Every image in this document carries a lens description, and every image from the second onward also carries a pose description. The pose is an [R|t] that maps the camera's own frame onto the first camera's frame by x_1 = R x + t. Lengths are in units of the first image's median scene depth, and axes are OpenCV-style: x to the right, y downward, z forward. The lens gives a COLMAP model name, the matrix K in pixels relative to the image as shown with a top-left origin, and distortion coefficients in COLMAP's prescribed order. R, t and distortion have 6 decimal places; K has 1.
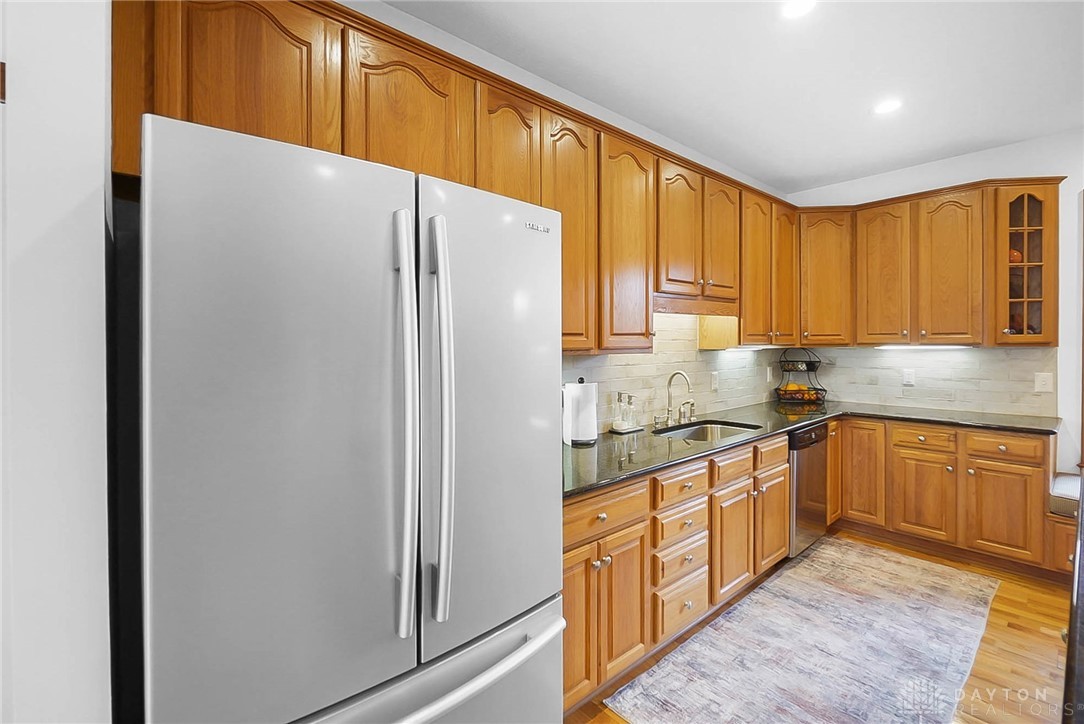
lens RADIAL K [[474.2, 0, 540.8], [0, 474.2, 347.1], [0, 0, 1]] dist [-0.010125, -0.000064]
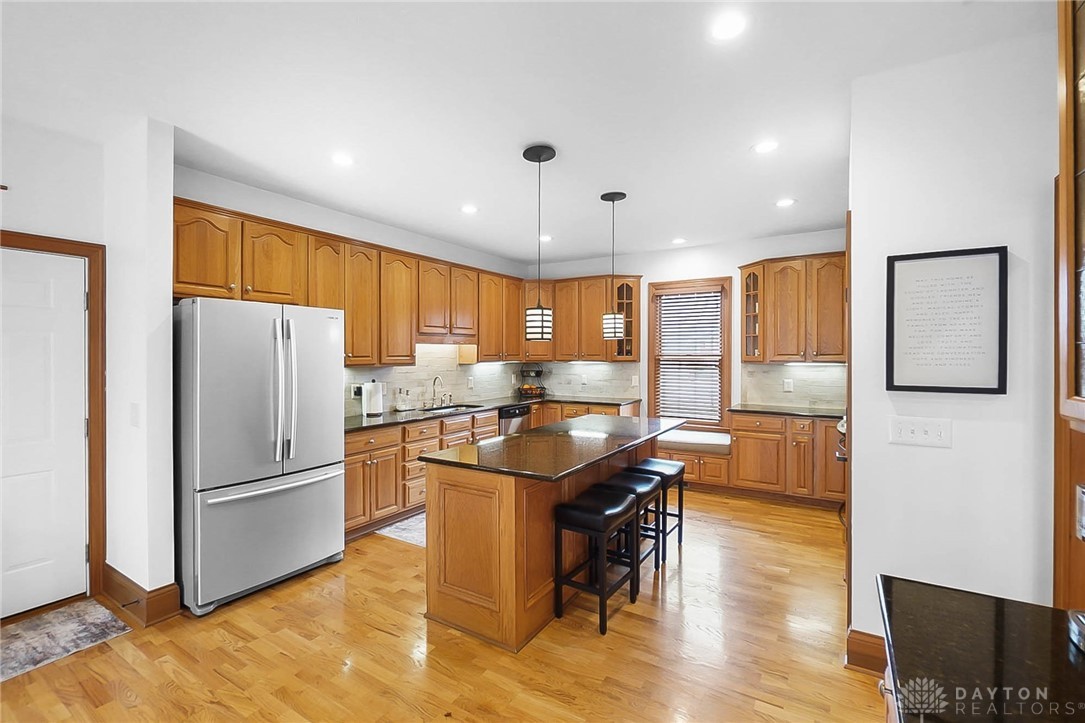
lens RADIAL K [[477.1, 0, 545.1], [0, 477.1, 359.1], [0, 0, 1]] dist [0.003910, -0.003487]
pose [[0.954727, 0.002685, 0.297470, 0.152166], [-0.002679, 0.999996, -0.000426, -0.013609], [-0.297470, -0.000390, 0.954731, -0.856684]]
